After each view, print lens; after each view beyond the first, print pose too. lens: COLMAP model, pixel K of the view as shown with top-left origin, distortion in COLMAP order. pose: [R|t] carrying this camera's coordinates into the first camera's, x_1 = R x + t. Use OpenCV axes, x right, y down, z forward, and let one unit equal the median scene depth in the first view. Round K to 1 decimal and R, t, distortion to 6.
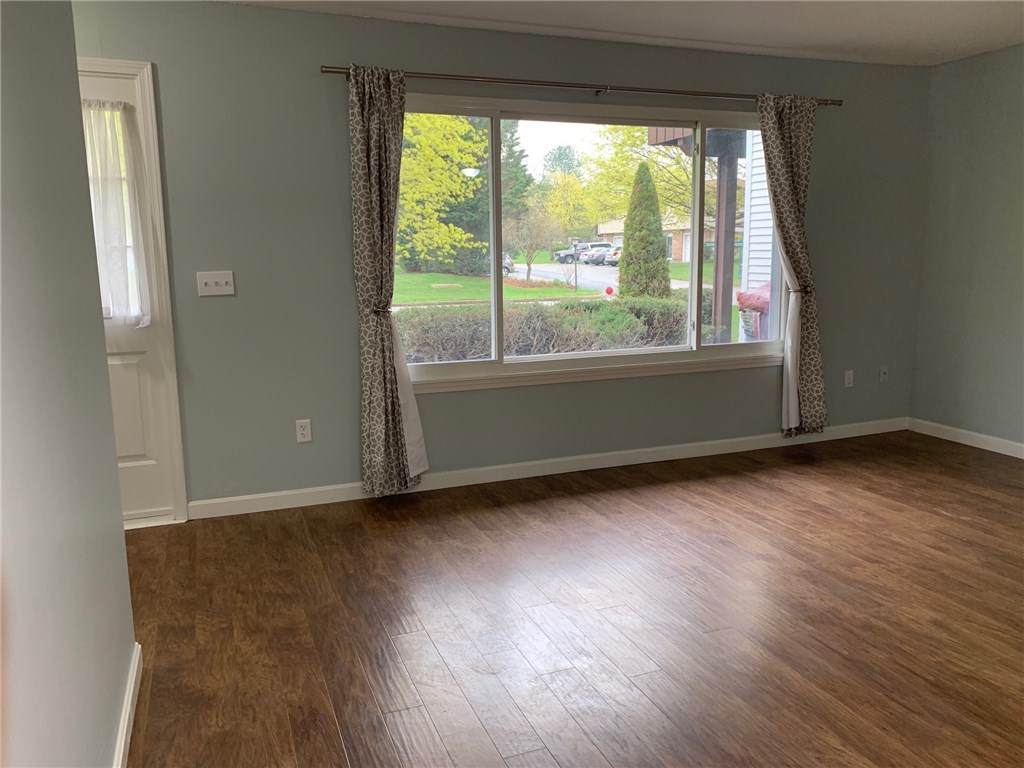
lens RADIAL K [[785.0, 0, 514.3], [0, 785.0, 382.0], [0, 0, 1]] dist [-0.006927, -0.011572]
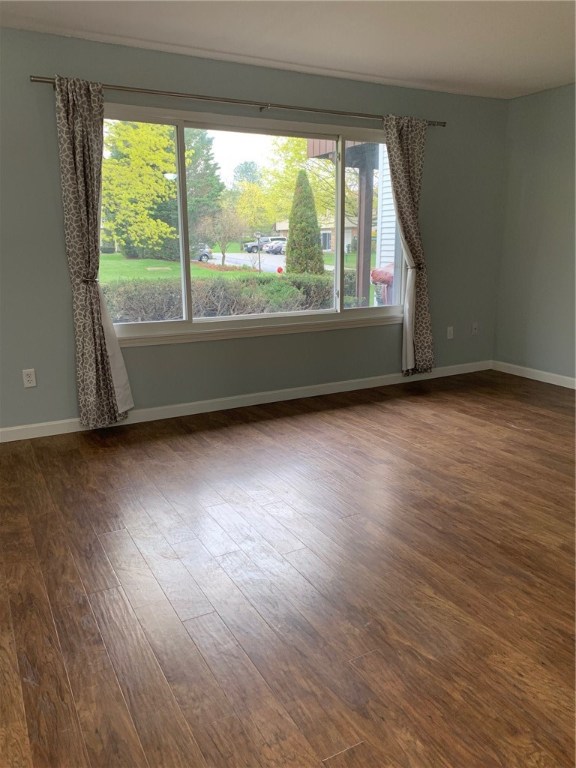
lens RADIAL K [[588.8, 0, 294.6], [0, 588.8, 381.2], [0, 0, 1]] dist [-0.006927, -0.011572]
pose [[0.990914, -0.022446, 0.132611, 0.026059], [0.013849, 0.997763, 0.065397, 0.012624], [-0.133782, -0.062966, 0.989008, 0.021555]]
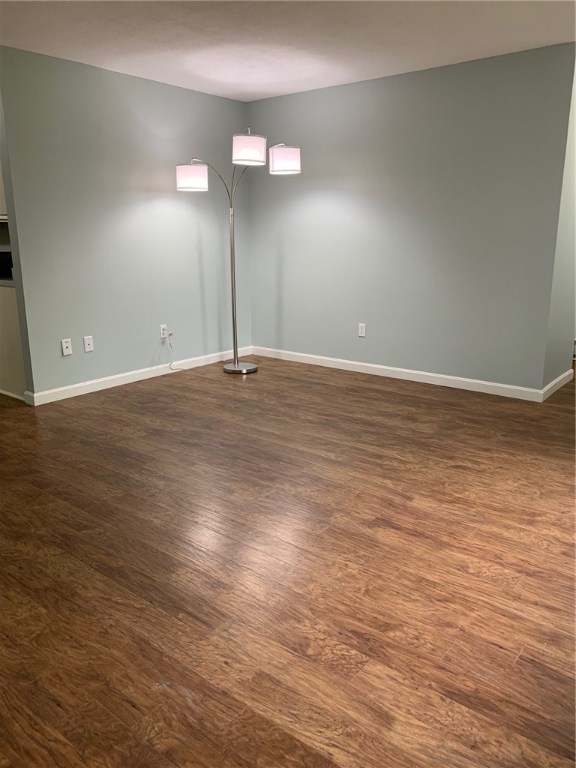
lens RADIAL K [[588.8, 0, 287.4], [0, 588.8, 383.7], [0, 0, 1]] dist [-0.006927, -0.011572]
pose [[-0.869444, 0.148137, -0.471298, 0.651679], [-0.055722, 0.918492, 0.391493, -0.217130], [0.490878, 0.366644, -0.790323, 1.284072]]
